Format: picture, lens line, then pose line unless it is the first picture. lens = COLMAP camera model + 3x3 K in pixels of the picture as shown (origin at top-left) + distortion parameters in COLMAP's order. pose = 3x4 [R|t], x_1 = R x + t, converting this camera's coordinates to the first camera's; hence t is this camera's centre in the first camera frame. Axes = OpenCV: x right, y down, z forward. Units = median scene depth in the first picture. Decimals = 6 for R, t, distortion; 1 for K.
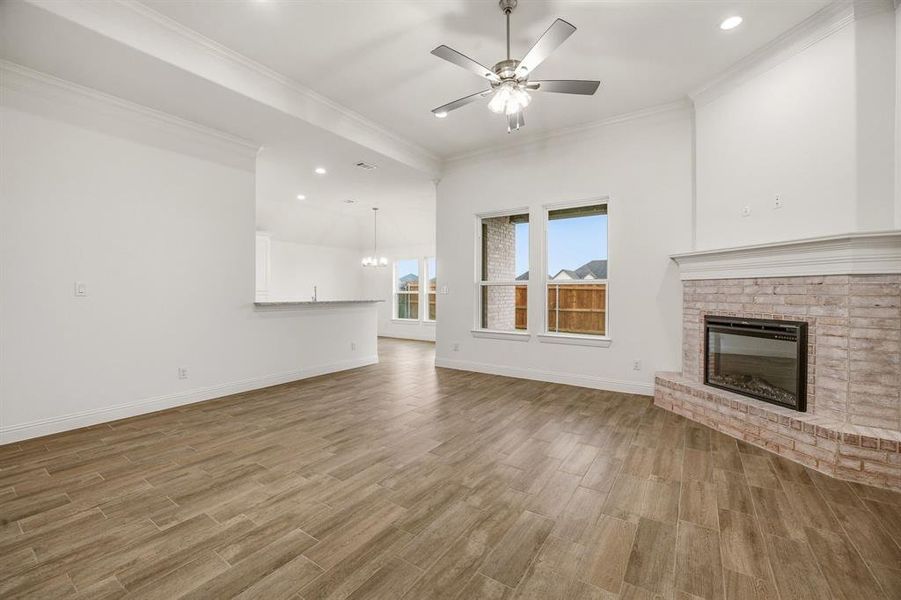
lens RADIAL K [[368.5, 0, 456.1], [0, 368.5, 296.4], [0, 0, 1]] dist [-0.024498, 0.000746]
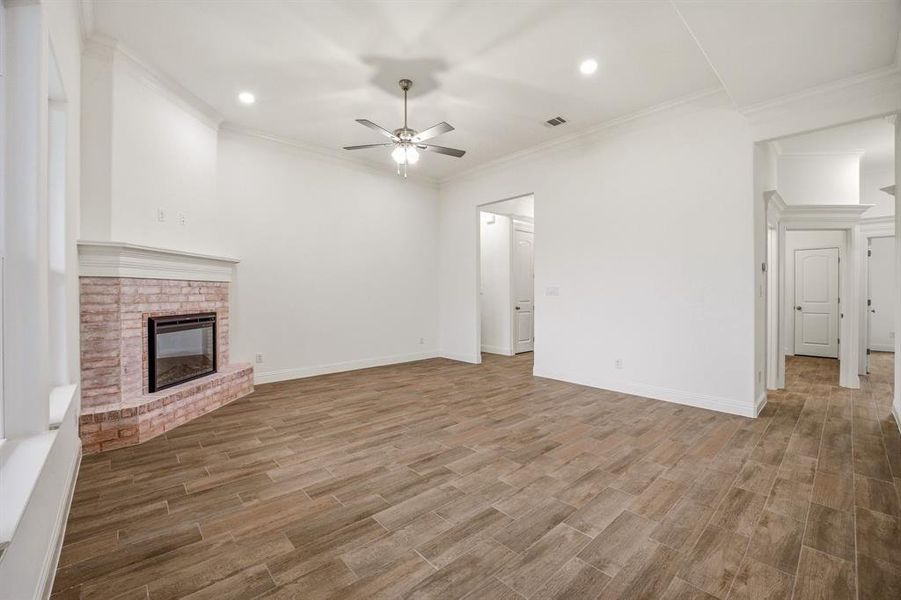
lens RADIAL K [[371.7, 0, 451.3], [0, 371.7, 292.6], [0, 0, 1]] dist [-0.023370, -0.000231]
pose [[-0.968140, -0.001412, 0.250407, -0.339315], [0.001982, 0.999910, 0.013304, -0.026589], [-0.250403, 0.013376, -0.968049, 2.082682]]
